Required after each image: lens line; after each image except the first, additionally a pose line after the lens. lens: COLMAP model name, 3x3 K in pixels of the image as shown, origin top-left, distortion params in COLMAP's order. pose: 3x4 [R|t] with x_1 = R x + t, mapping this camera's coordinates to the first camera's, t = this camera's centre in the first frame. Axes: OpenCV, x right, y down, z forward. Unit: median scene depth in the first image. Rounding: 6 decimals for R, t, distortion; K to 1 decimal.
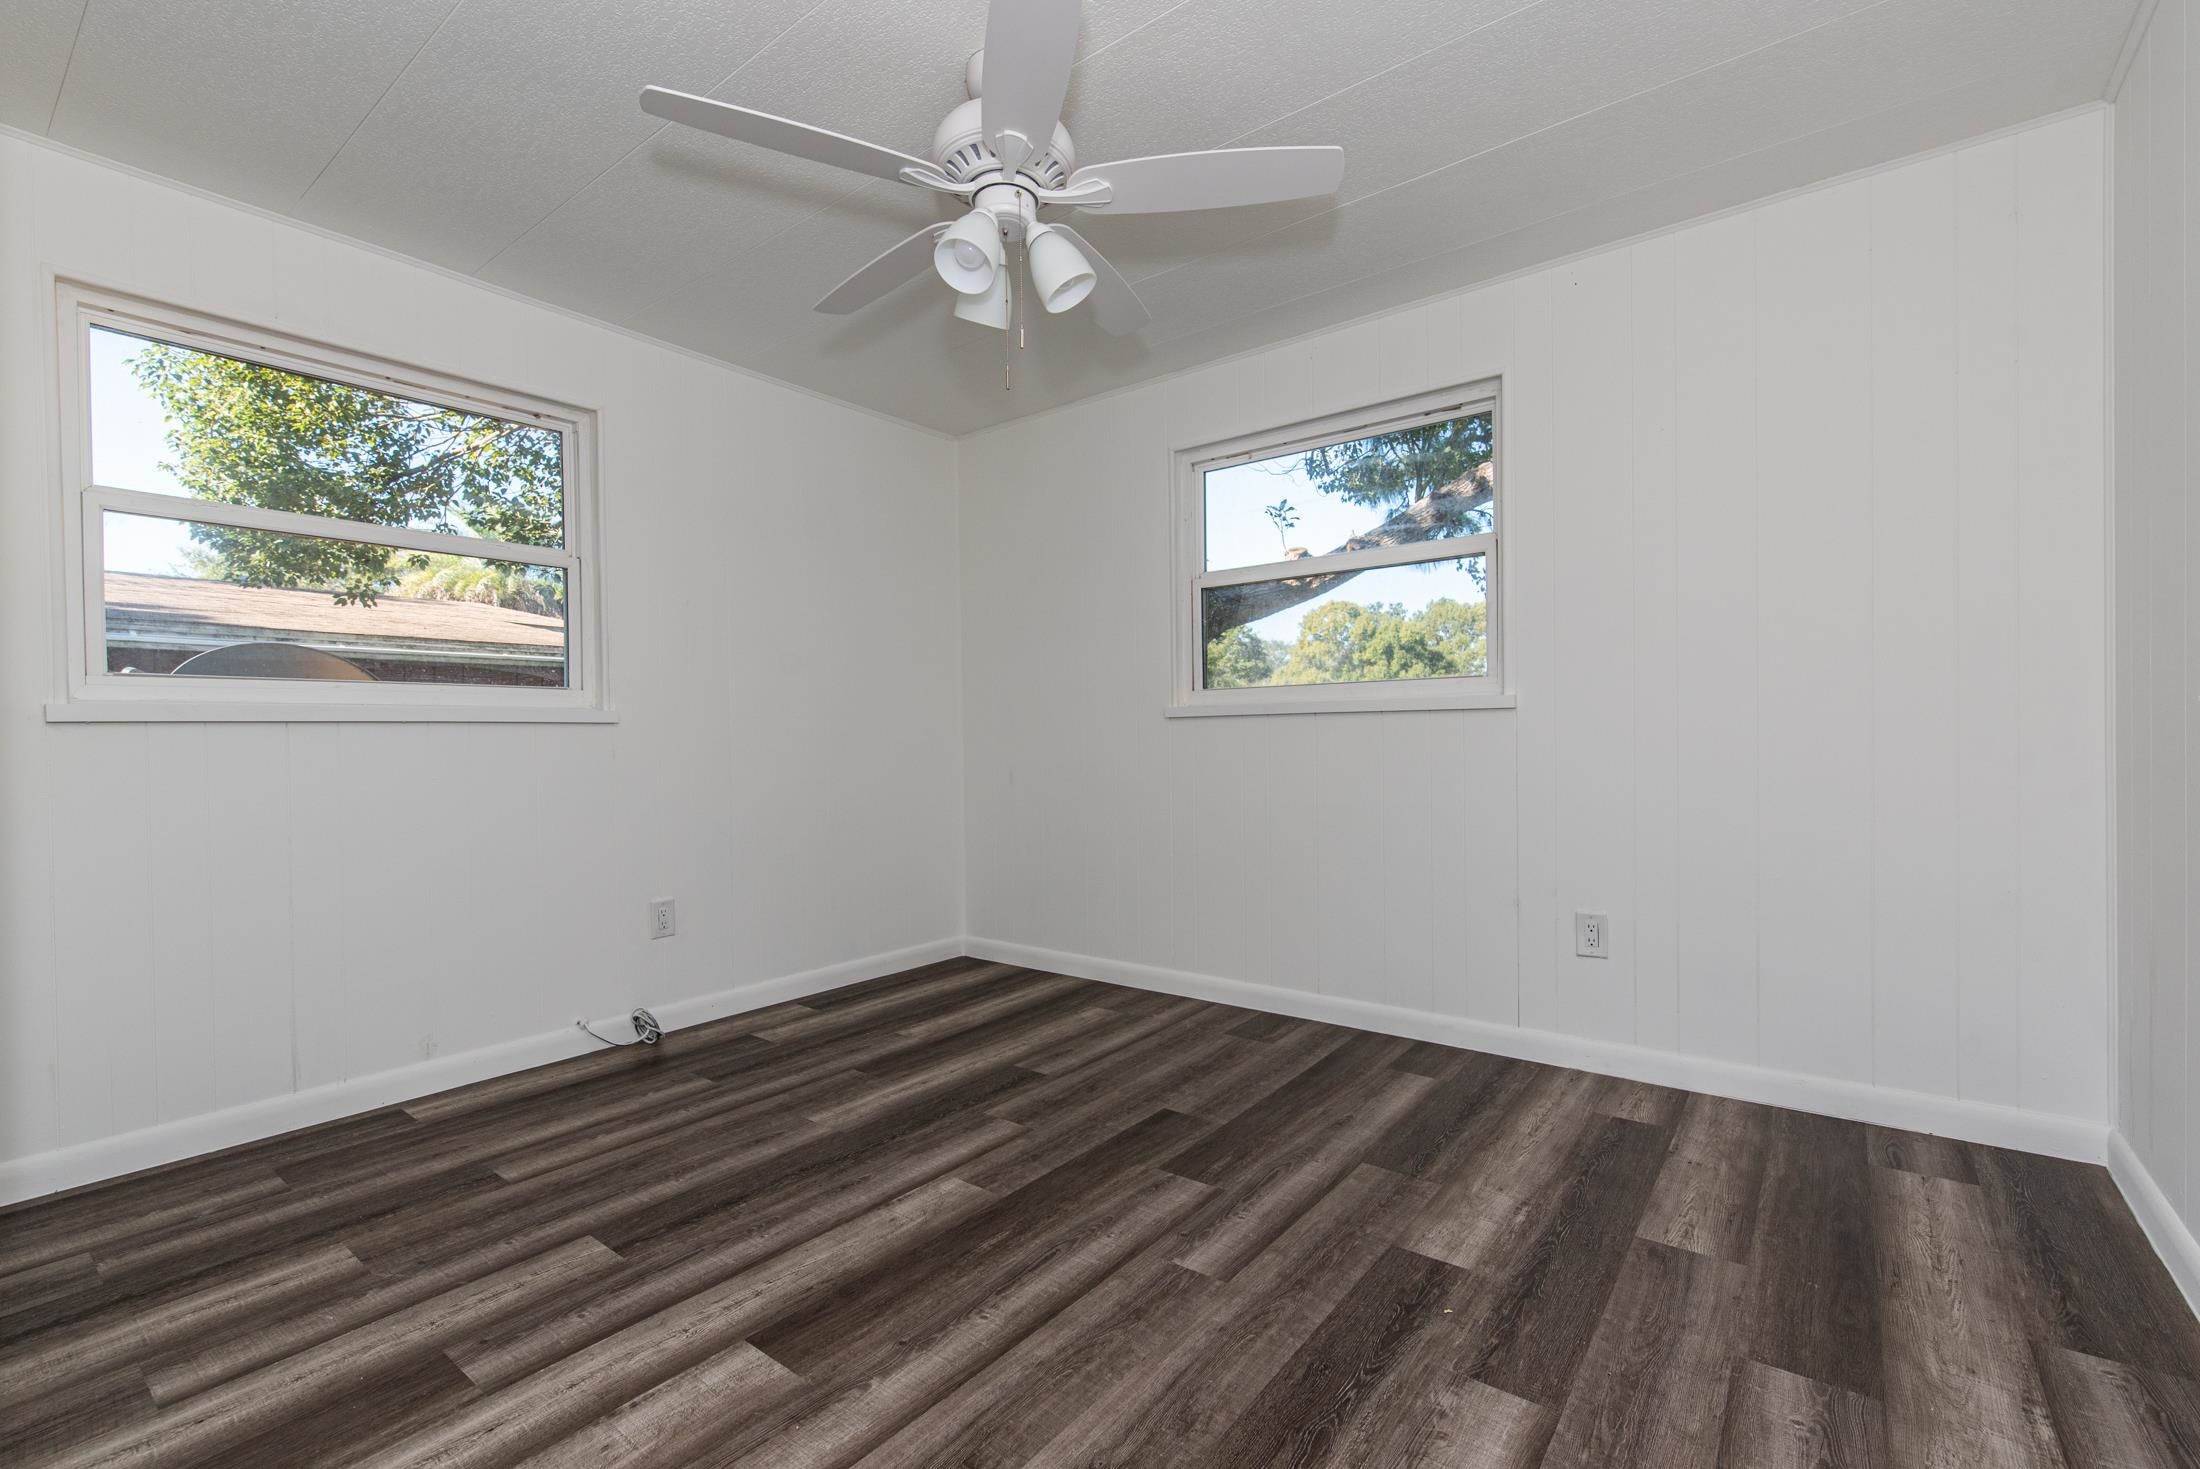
lens RADIAL K [[945.6, 0, 1097.9], [0, 945.6, 739.7], [0, 0, 1]] dist [-0.002040, -0.000280]
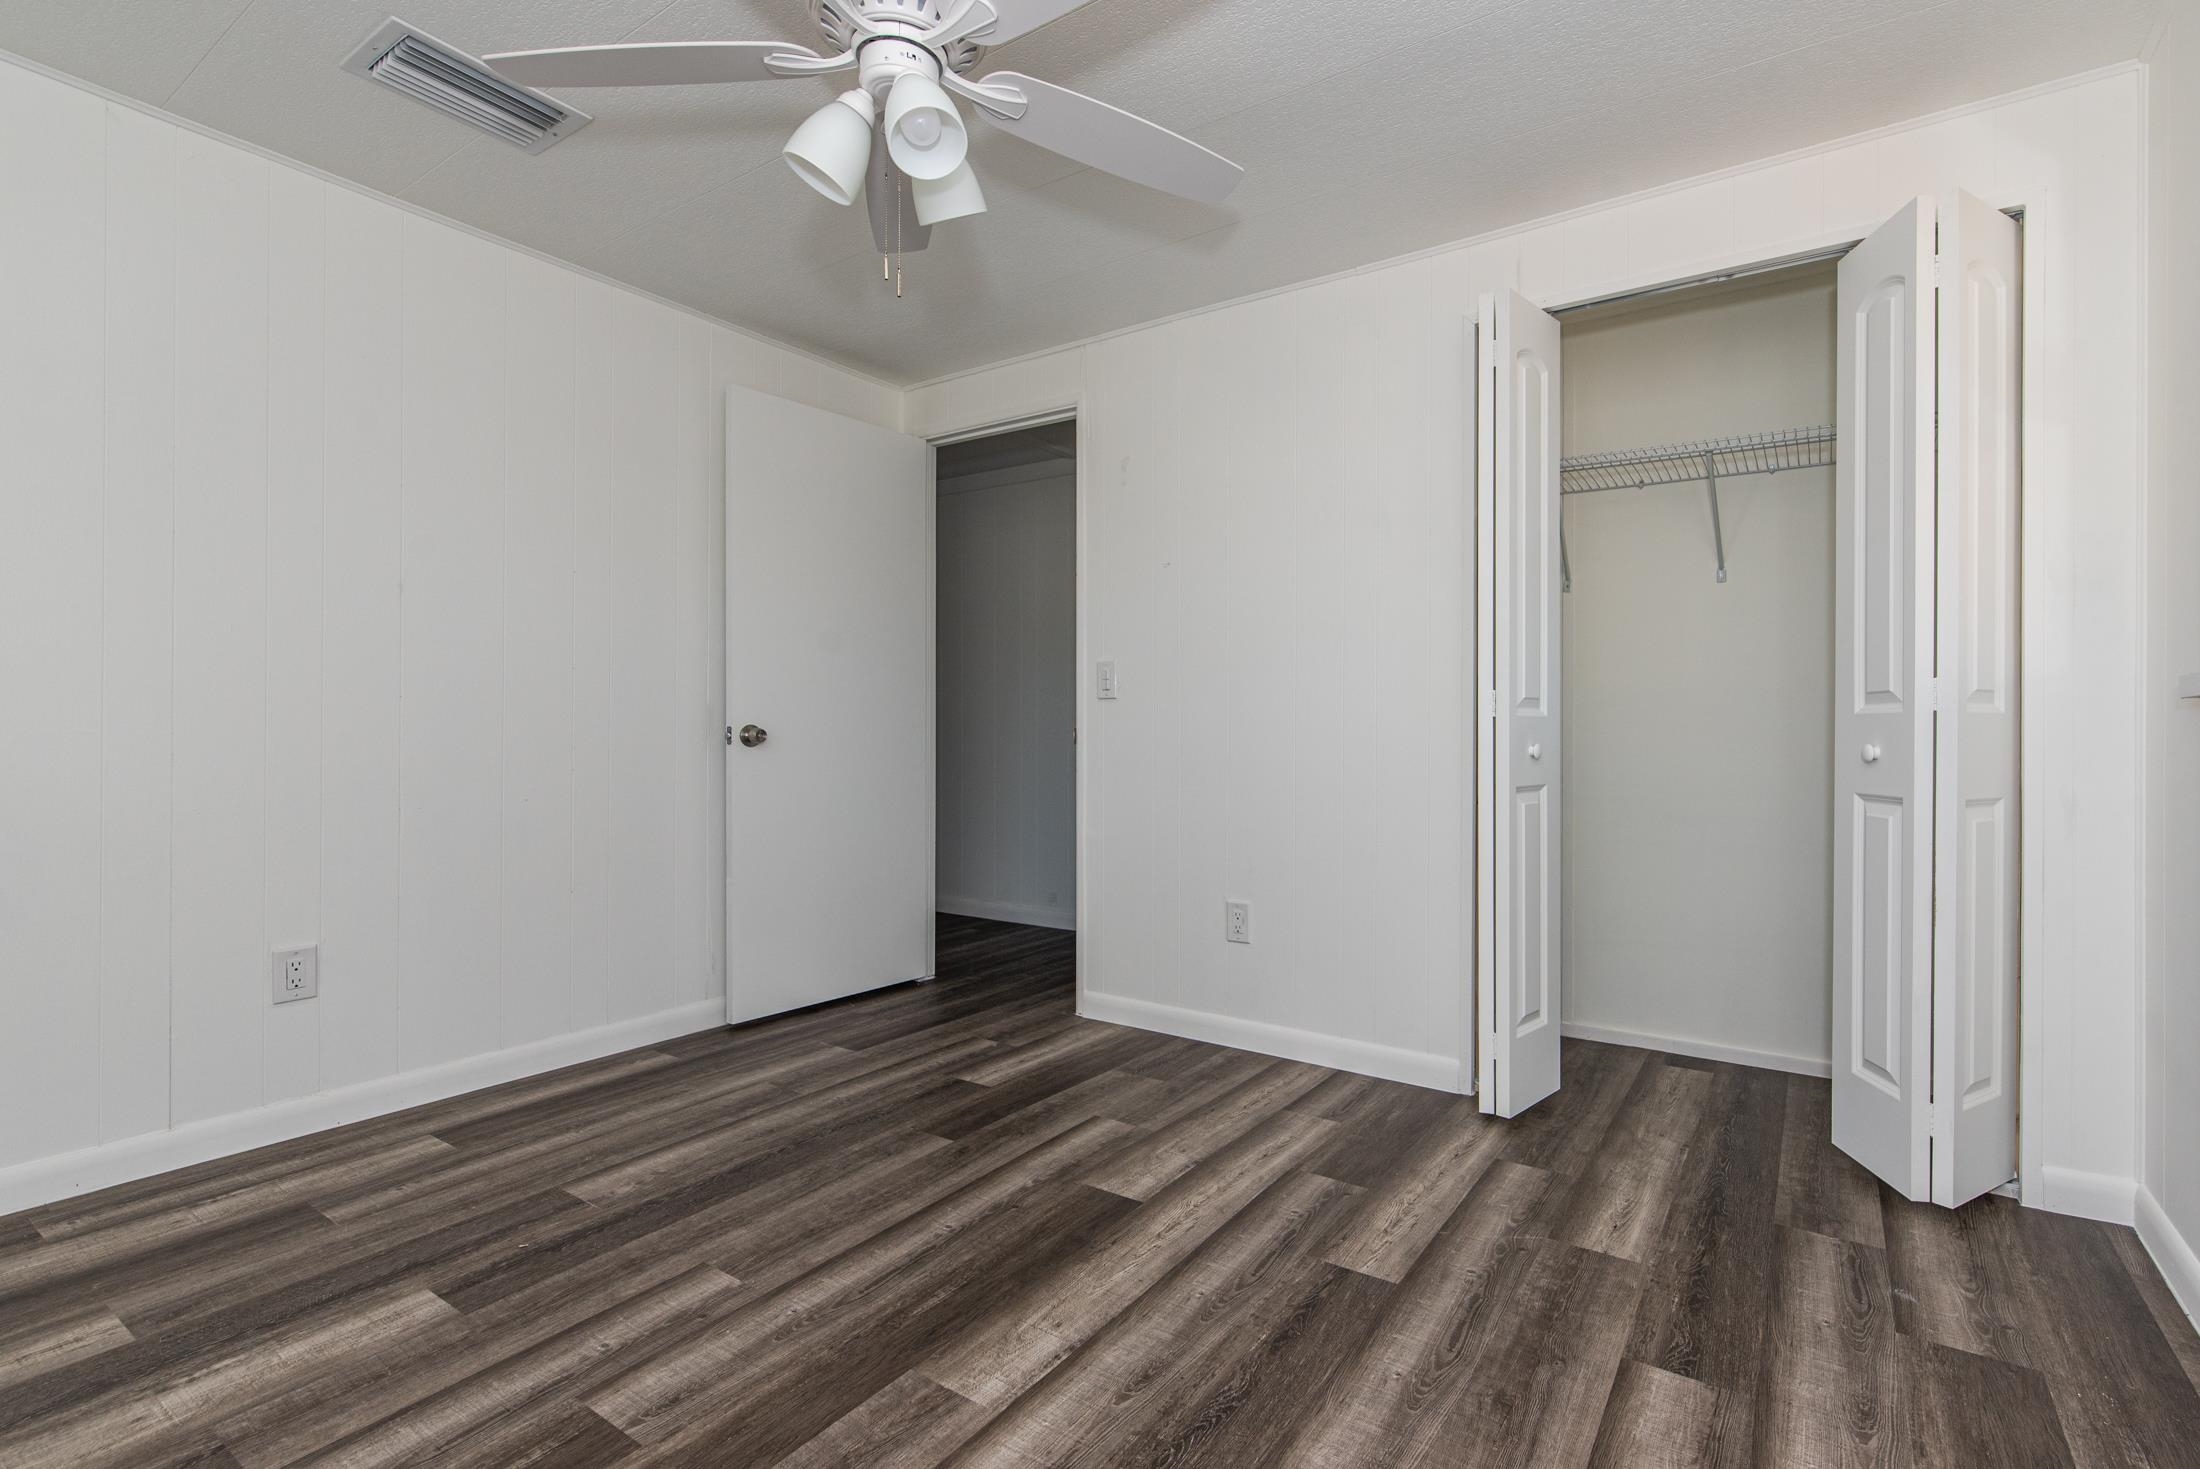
lens RADIAL K [[945.6, 0, 1100.3], [0, 945.6, 734.4], [0, 0, 1]] dist [-0.002040, -0.000280]
pose [[-0.999925, 0.008846, -0.008433, -0.258228], [0.008805, 0.999949, 0.004891, 0.011277], [0.008476, 0.004817, -0.999952, 1.844297]]
